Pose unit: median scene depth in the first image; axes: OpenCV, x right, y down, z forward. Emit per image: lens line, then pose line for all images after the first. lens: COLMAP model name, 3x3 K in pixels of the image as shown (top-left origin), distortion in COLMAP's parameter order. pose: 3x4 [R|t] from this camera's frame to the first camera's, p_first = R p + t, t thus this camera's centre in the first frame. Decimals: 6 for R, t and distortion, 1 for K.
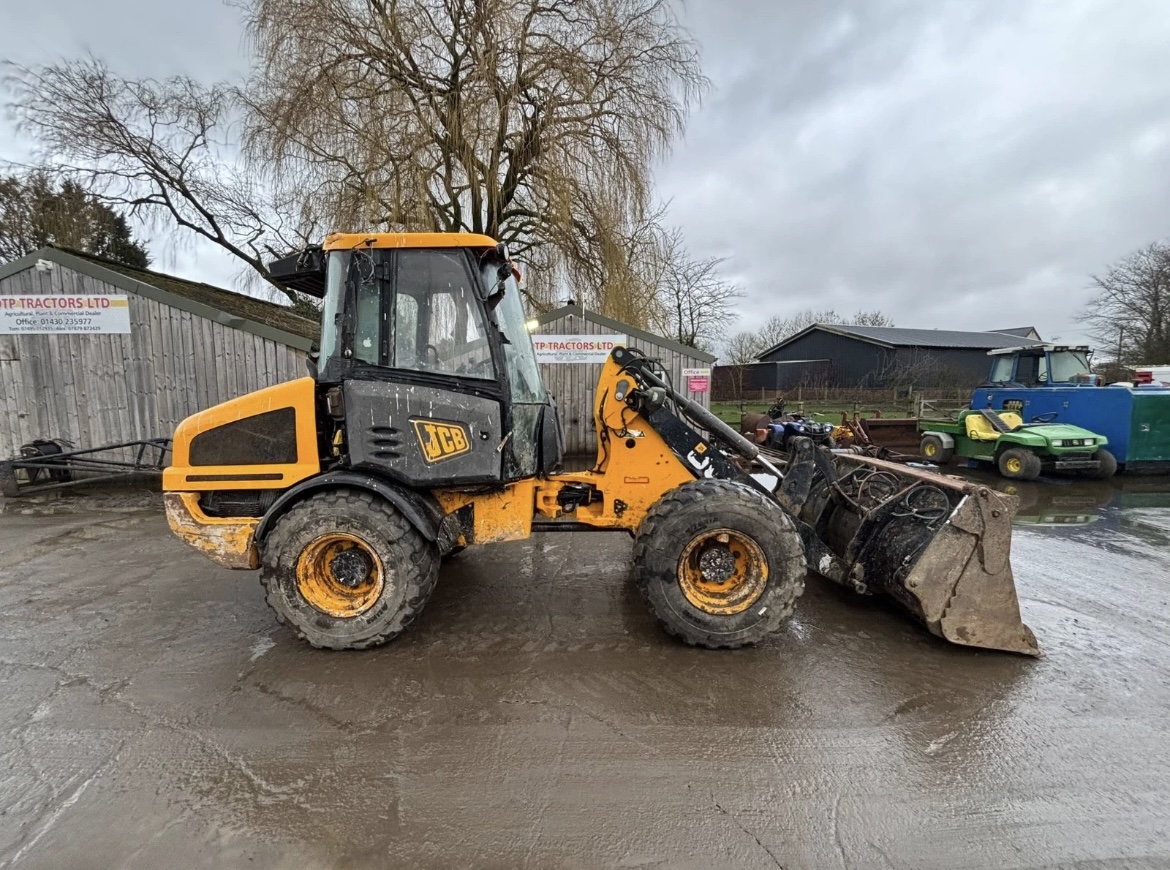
lens RADIAL K [[471.3, 0, 580.2], [0, 471.3, 439.1], [0, 0, 1]] dist [-0.002070, 0.000251]
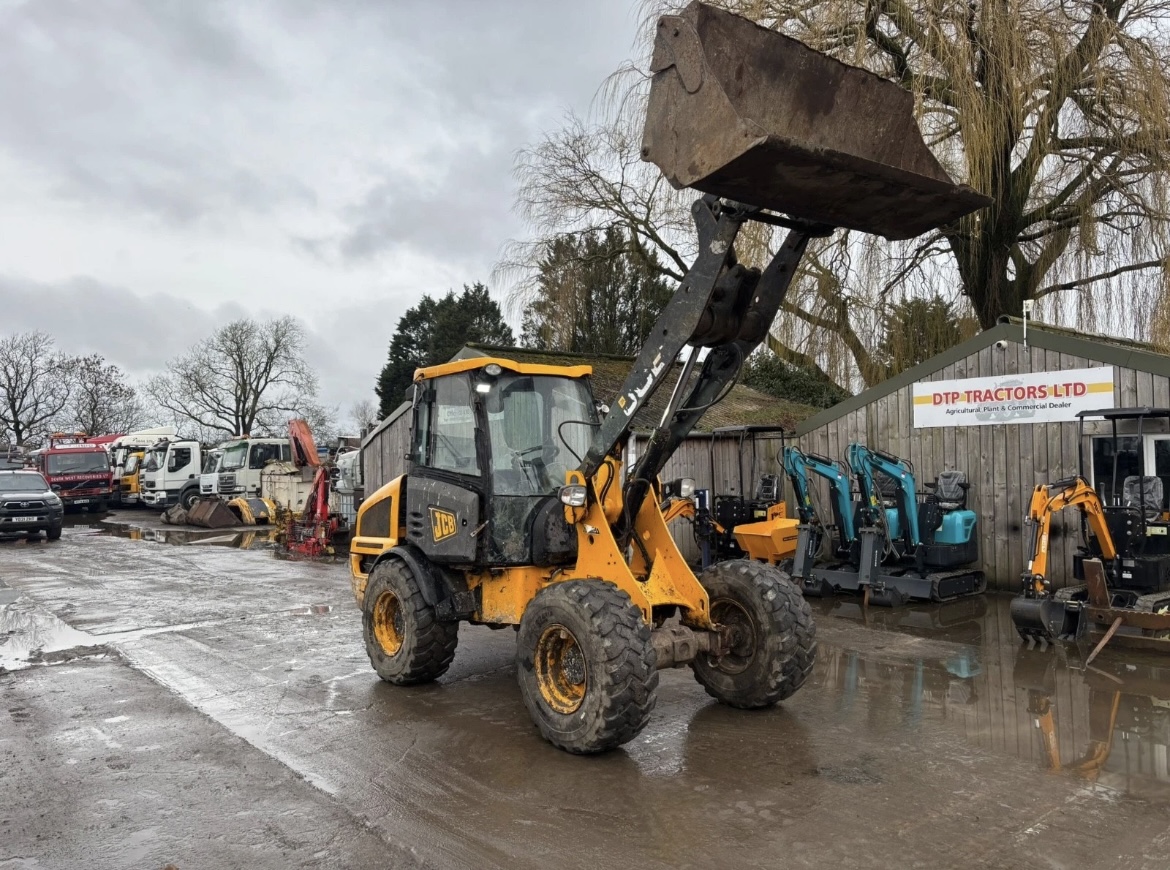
lens RADIAL K [[888.7, 0, 585.0], [0, 888.7, 435.0], [0, 0, 1]] dist [0.032523, -0.001490]
pose [[0.631132, -0.031117, -0.775051, 1.779021], [-0.070410, 0.992772, -0.097193, -0.031362], [0.772473, 0.115912, 0.624379, -0.208759]]
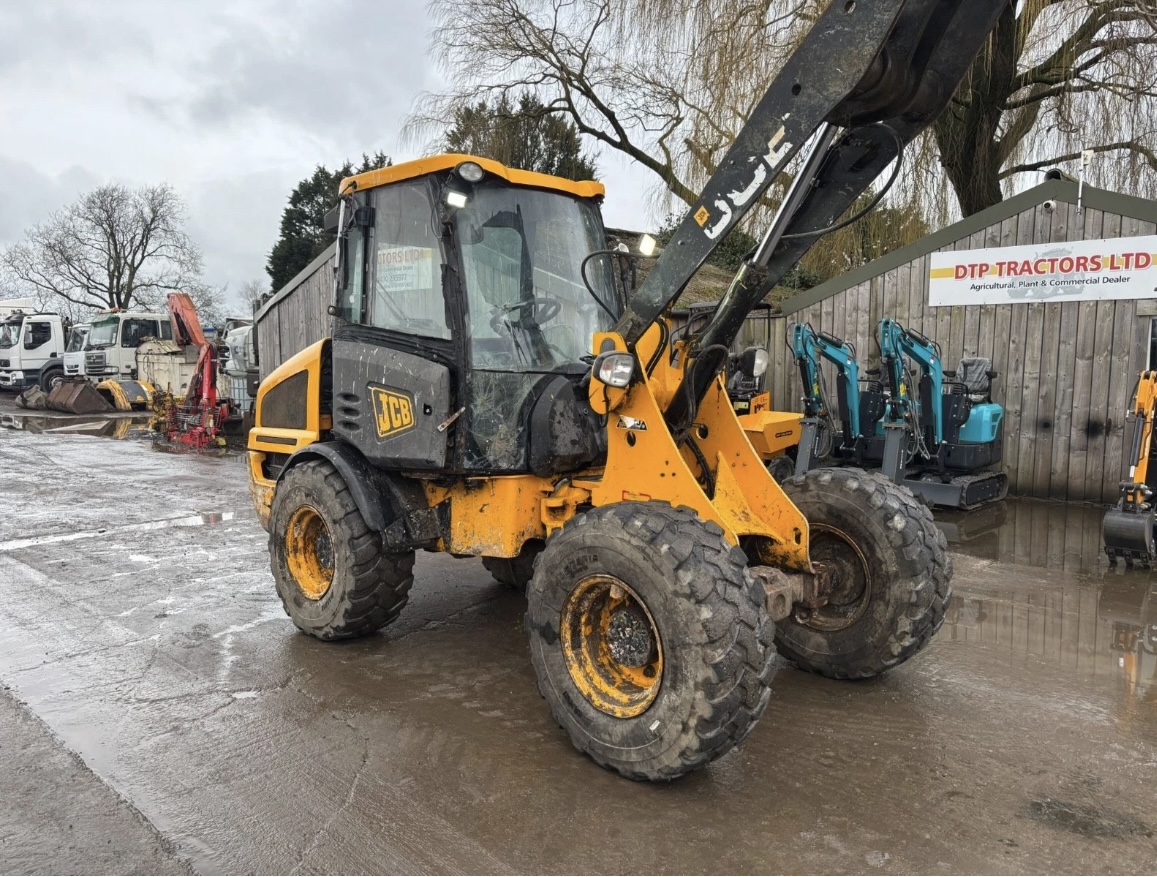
lens RADIAL K [[883.9, 0, 581.0], [0, 883.9, 440.7], [0, 0, 1]] dist [0.027942, -0.004433]
pose [[0.710427, 0.073910, -0.699879, 1.041796], [-0.082436, 0.996363, 0.021541, -0.008398], [0.698926, 0.042392, 0.713937, 0.119008]]
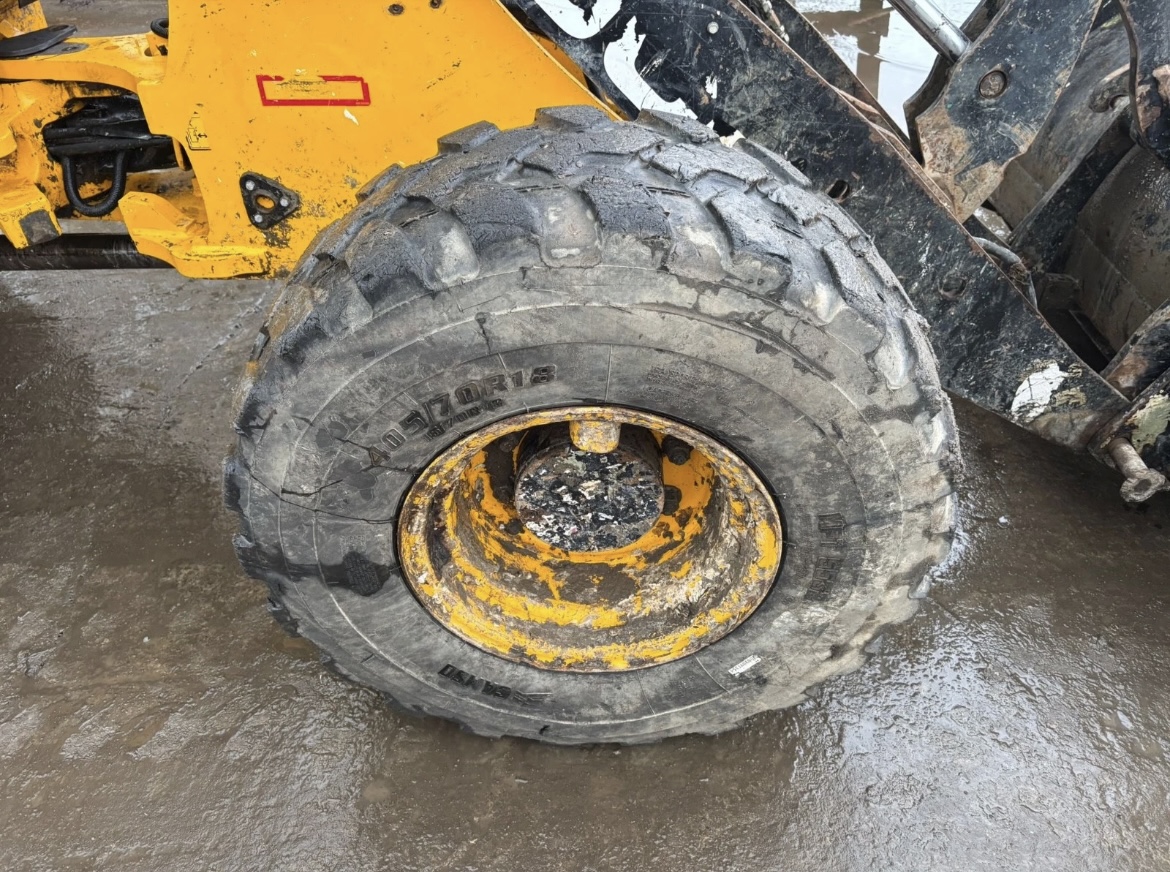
lens RADIAL K [[867.6, 0, 580.9], [0, 867.6, 409.4], [0, 0, 1]] dist [0.055119, -0.000004]
pose [[0.999931, -0.008023, 0.008596, 0.284857], [0.002329, 0.851711, 0.524007, -0.005429], [-0.011525, -0.523951, 0.851671, 0.645128]]
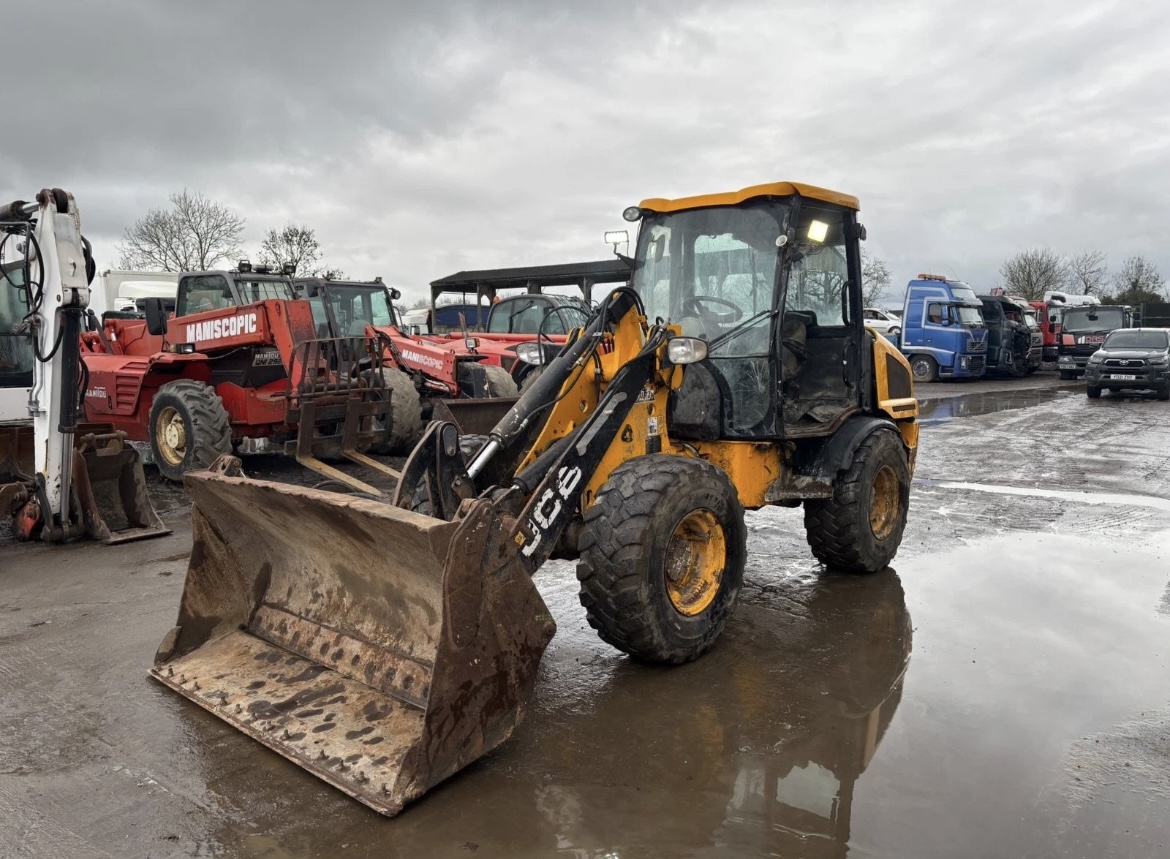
lens RADIAL K [[872.8, 0, 570.3], [0, 872.8, 439.8], [0, 0, 1]] dist [0.038590, -0.000351]
pose [[-0.655451, 0.093130, -0.749474, 1.543306], [-0.073579, 0.979773, 0.186096, -0.264009], [0.751645, 0.177123, -0.635341, 2.354226]]
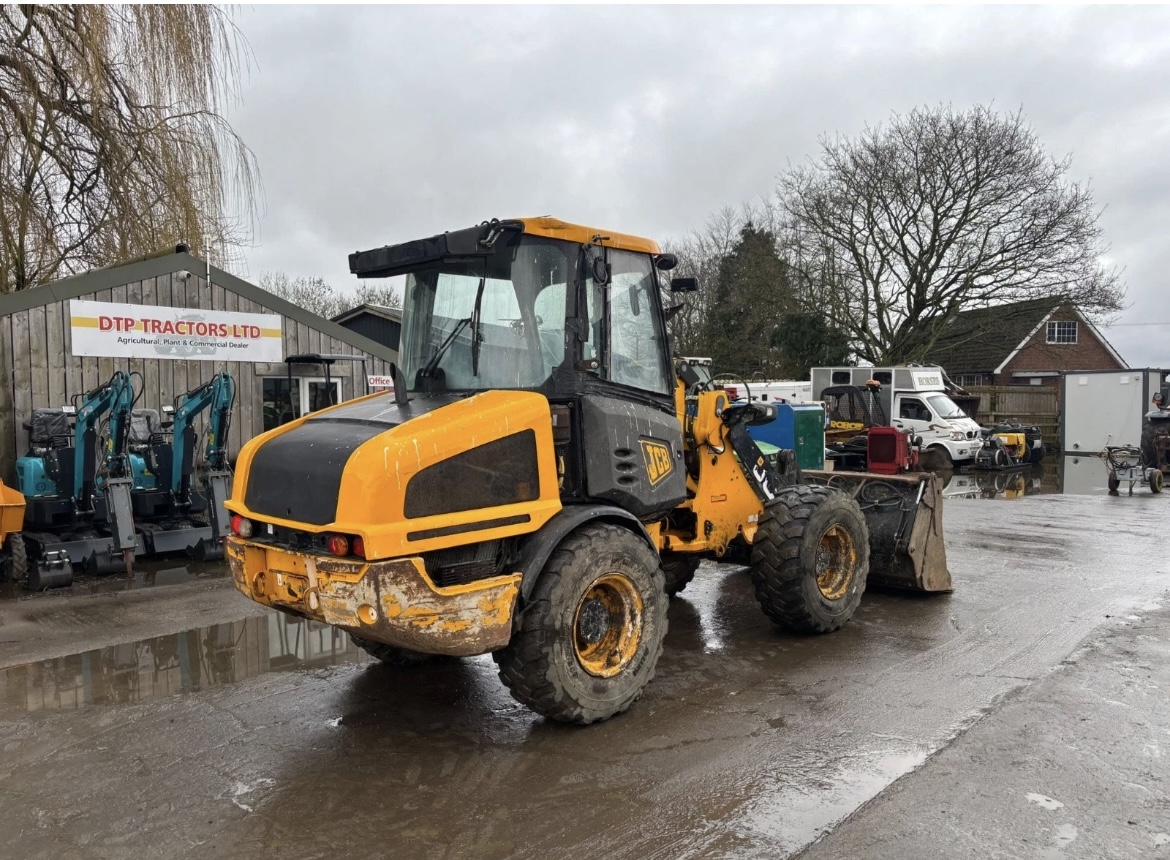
lens RADIAL K [[900.1, 0, 584.7], [0, 900.1, 425.4], [0, 0, 1]] dist [0.053533, -0.004097]
pose [[0.685907, -0.021732, 0.727365, -1.669310], [0.083832, 0.995259, -0.049318, 0.008238], [-0.722845, 0.094804, 0.684476, -0.110236]]
